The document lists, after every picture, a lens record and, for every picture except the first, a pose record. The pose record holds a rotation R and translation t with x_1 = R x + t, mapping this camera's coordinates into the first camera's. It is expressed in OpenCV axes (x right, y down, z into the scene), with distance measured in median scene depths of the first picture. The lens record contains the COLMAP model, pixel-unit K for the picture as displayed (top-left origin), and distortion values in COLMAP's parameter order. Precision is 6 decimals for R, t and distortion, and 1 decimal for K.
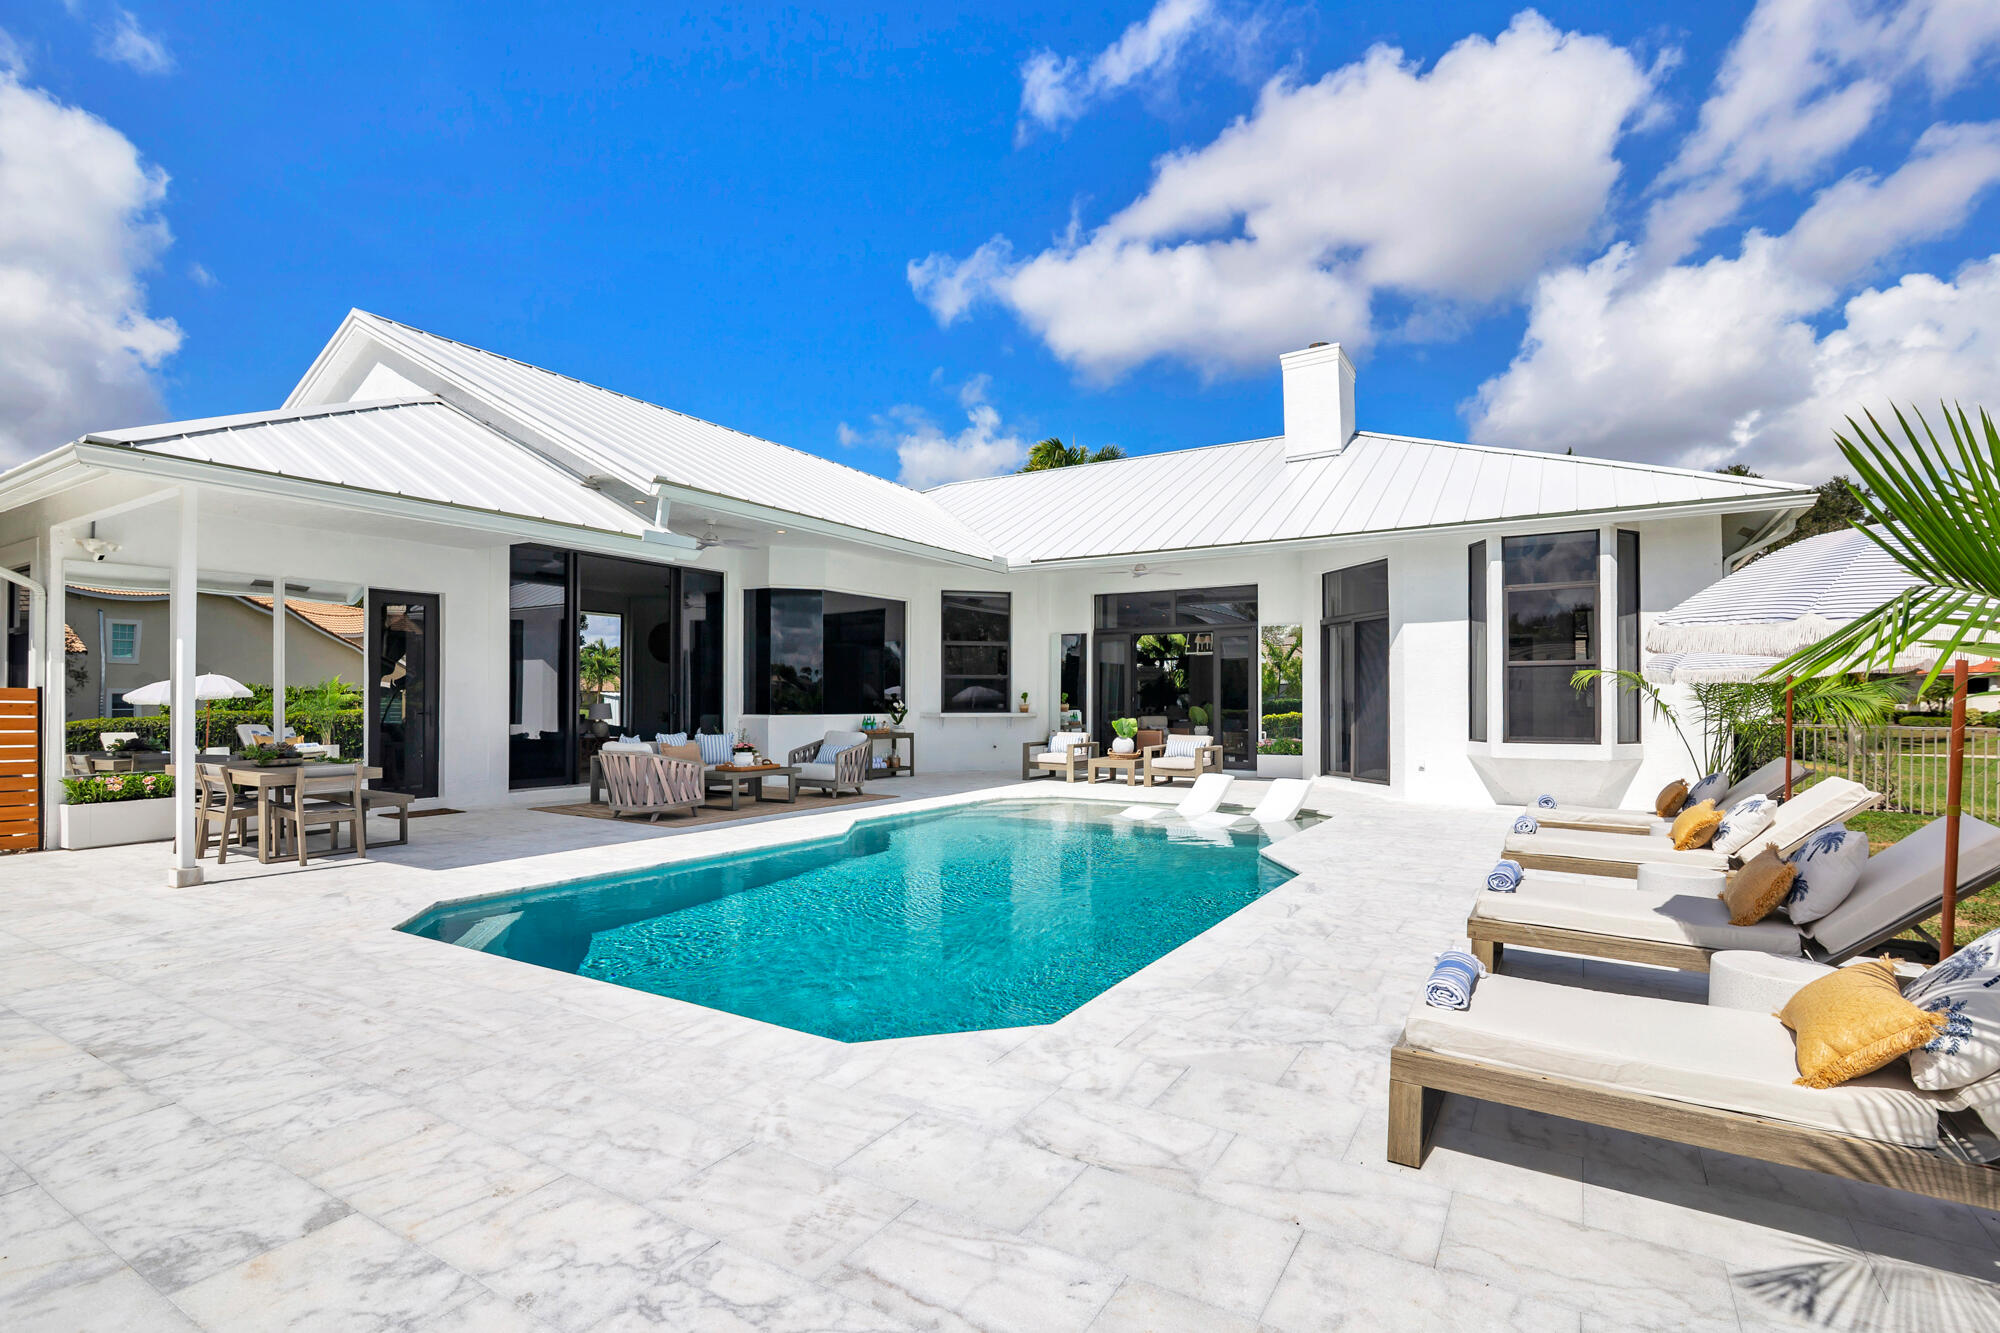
lens RADIAL K [[925.0, 0, 1013.1], [0, 925.0, 690.3], [0, 0, 1]] dist [-0.015939, -0.000135]
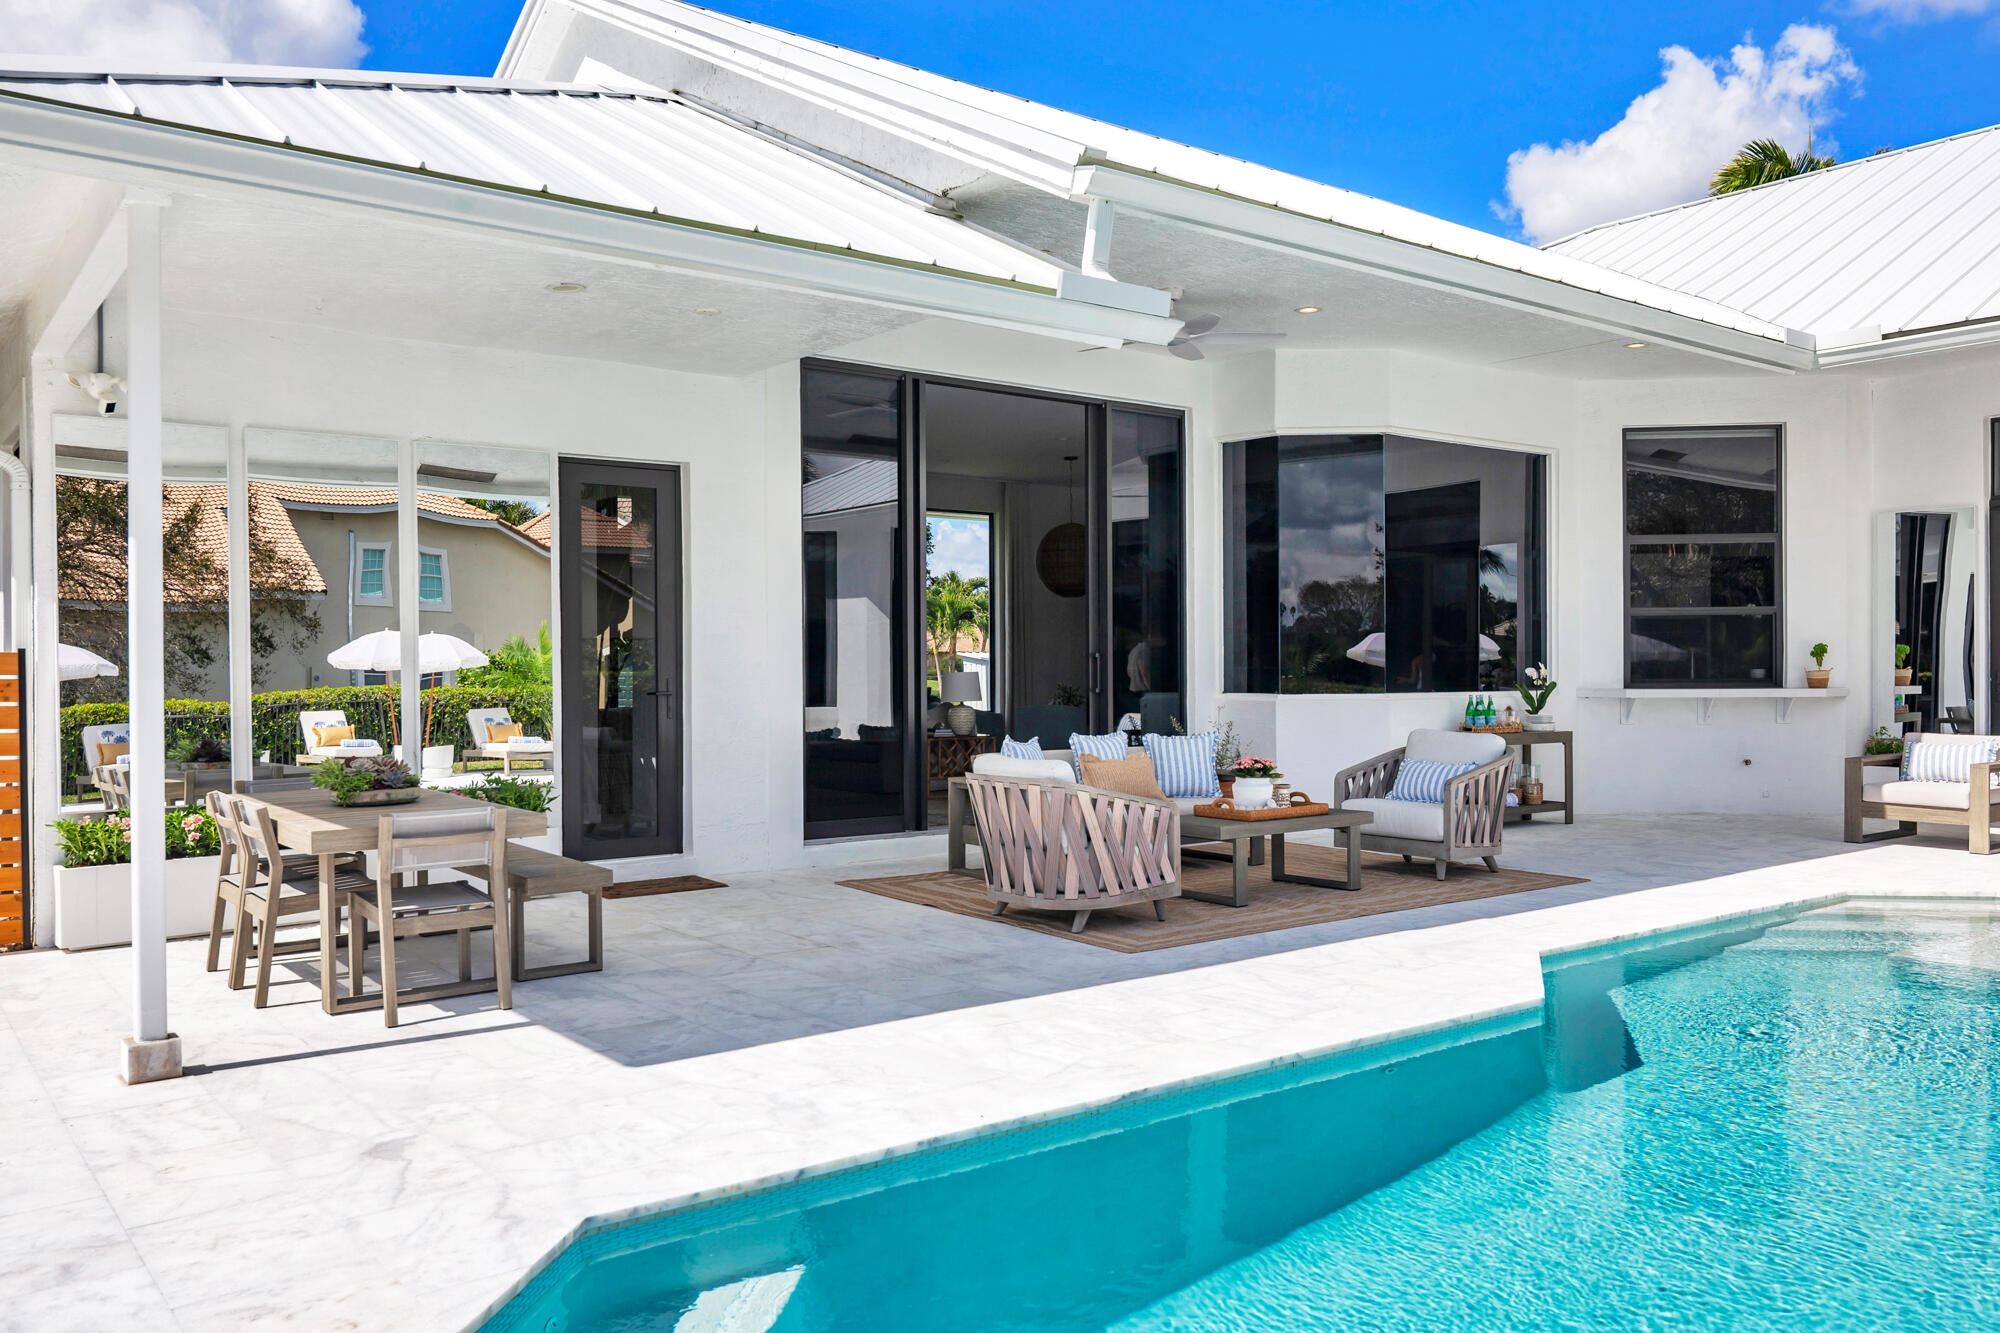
lens RADIAL K [[1590.3, 0, 1000.0], [0, 1590.3, 666.5], [0, 0, 1]] dist [0.003818, 0.001464]
pose [[0.924266, -0.005243, -0.381713, -0.086491], [0.010117, 0.999891, 0.010764, 0.001397], [0.381615, -0.013811, 0.924218, 0.180063]]
